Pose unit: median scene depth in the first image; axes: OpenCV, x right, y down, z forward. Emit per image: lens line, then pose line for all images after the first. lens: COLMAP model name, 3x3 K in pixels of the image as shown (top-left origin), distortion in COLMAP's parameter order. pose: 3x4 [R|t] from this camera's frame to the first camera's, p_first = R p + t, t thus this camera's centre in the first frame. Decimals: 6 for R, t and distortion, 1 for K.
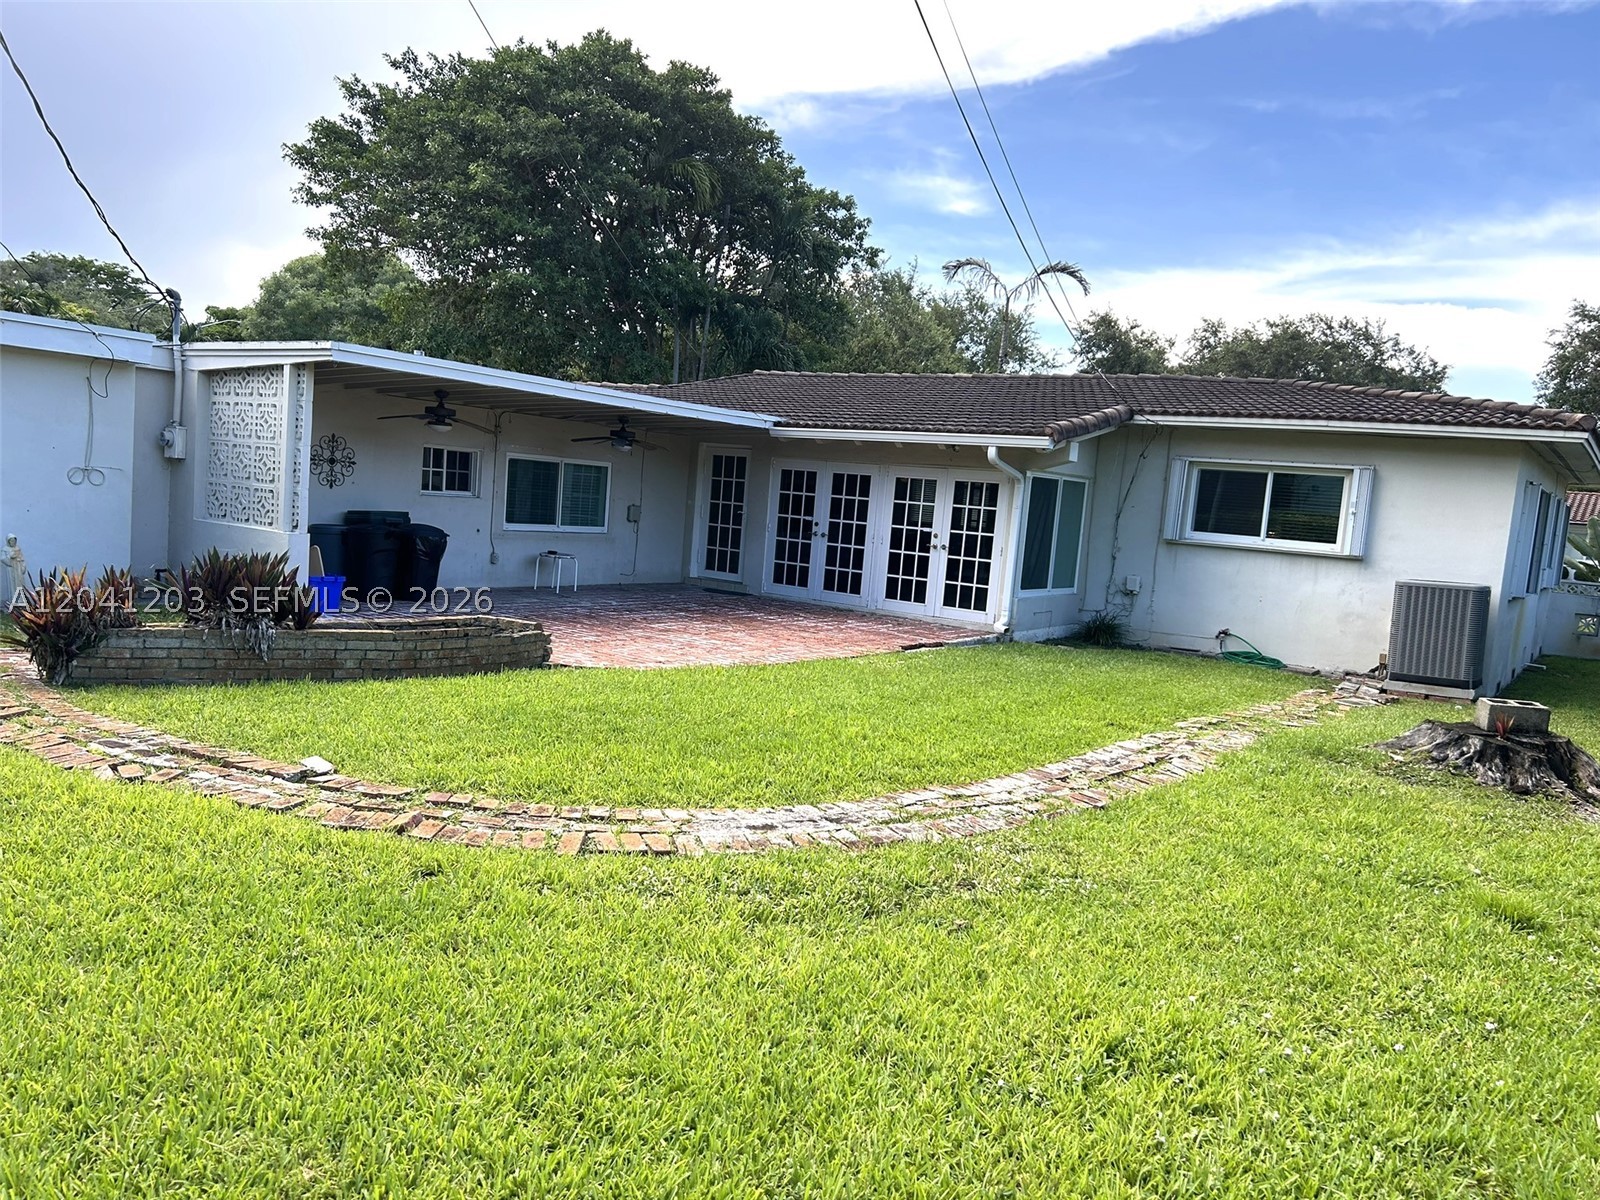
lens RADIAL K [[1207.6, 0, 800.3], [0, 1207.6, 615.9], [0, 0, 1]] dist [0.044031, -0.052351]
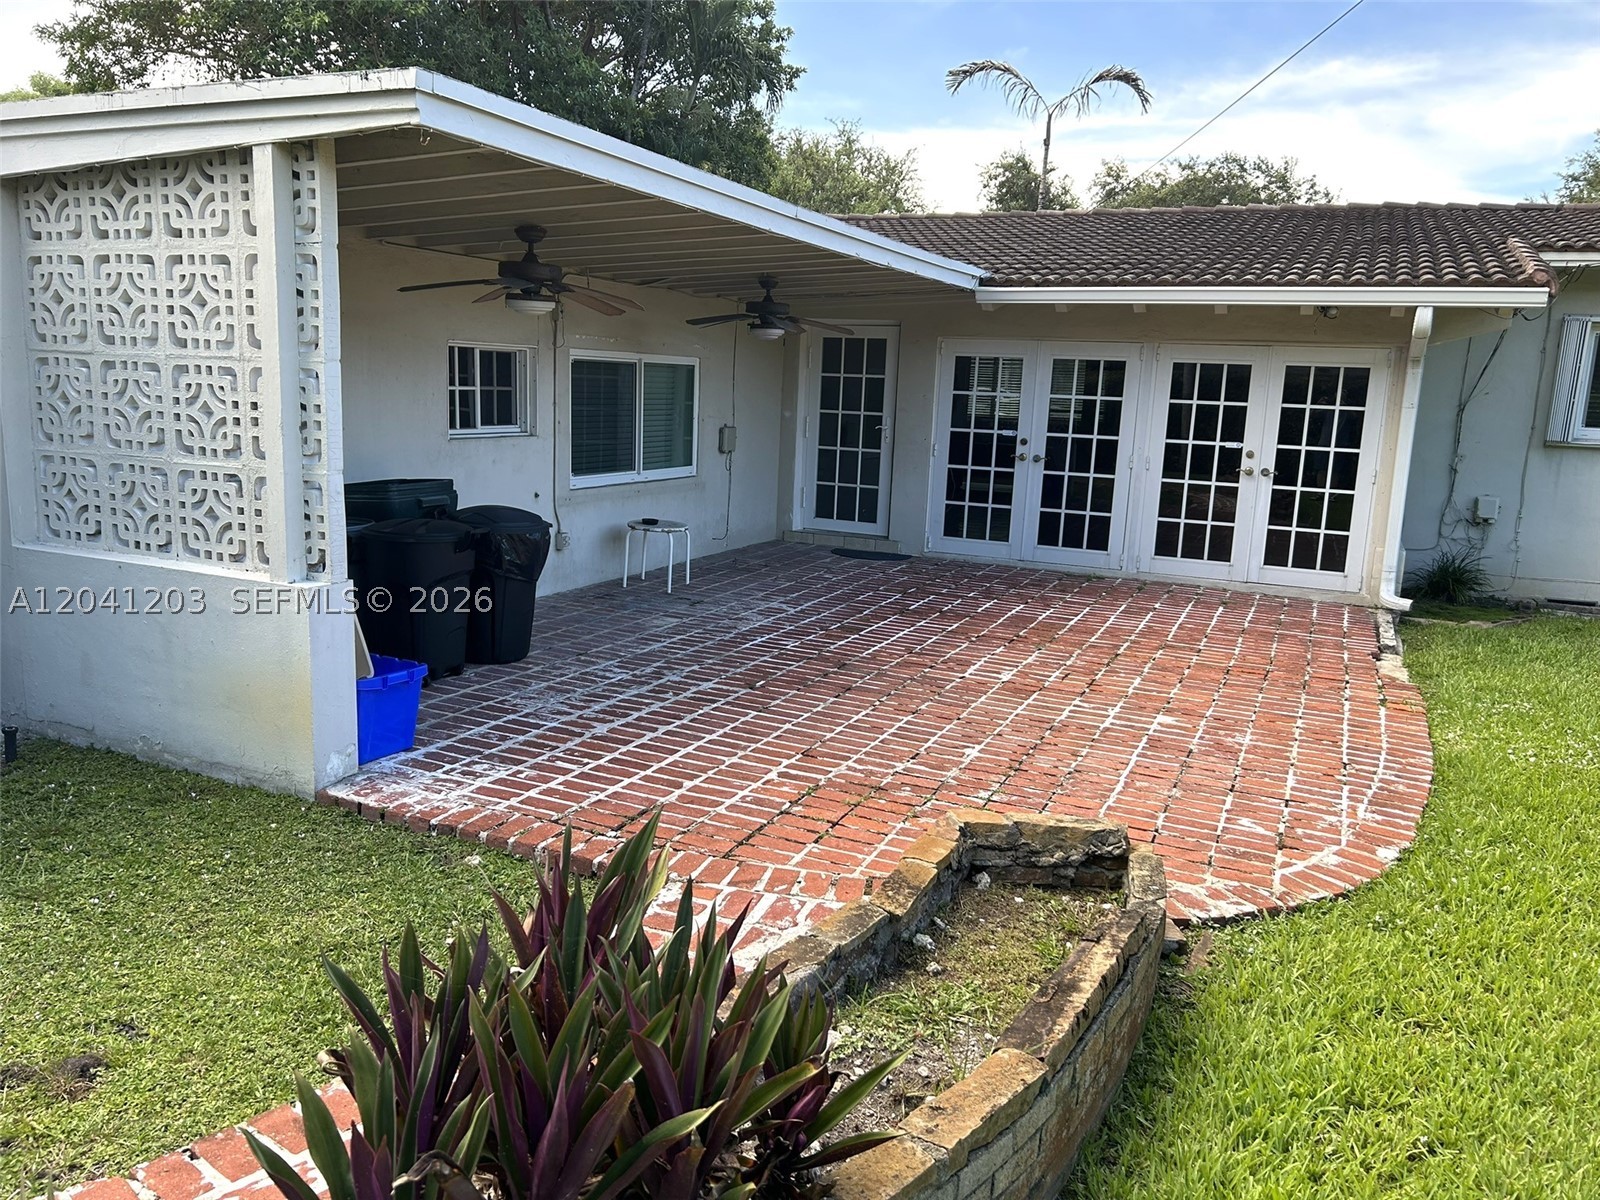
lens RADIAL K [[1207.6, 0, 789.3], [0, 1207.6, 585.8], [0, 0, 1]] dist [0.044031, -0.052351]
pose [[0.982387, -0.071937, 0.172456, -0.235302], [0.058125, 0.994782, 0.083845, -0.064682], [-0.177588, -0.072344, 0.981442, 0.411937]]
